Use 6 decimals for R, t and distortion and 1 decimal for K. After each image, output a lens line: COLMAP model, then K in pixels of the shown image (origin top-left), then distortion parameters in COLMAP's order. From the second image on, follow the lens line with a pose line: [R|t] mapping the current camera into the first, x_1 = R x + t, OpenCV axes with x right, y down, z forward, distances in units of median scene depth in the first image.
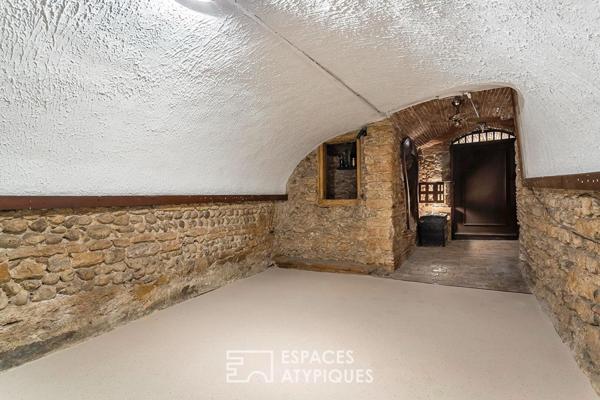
lens RADIAL K [[292.1, 0, 300.0], [0, 292.1, 200.0], [0, 0, 1]] dist [0.000753, 0.000472]
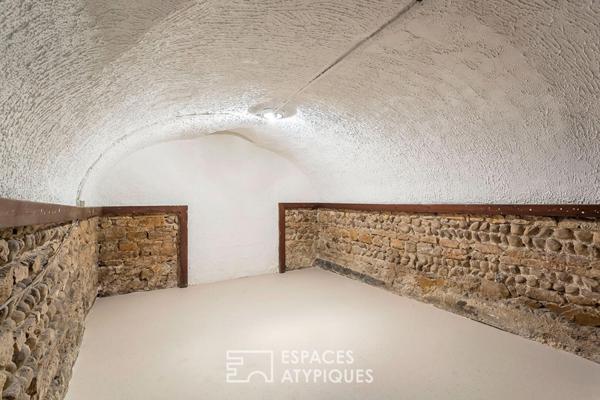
lens RADIAL K [[292.1, 0, 300.0], [0, 292.1, 200.0], [0, 0, 1]] dist [0.000753, 0.000472]
pose [[-0.530110, -0.010888, -0.847859, 0.688207], [-0.012695, 0.999907, -0.004903, -0.018124], [0.847834, 0.008164, -0.530199, 1.059341]]
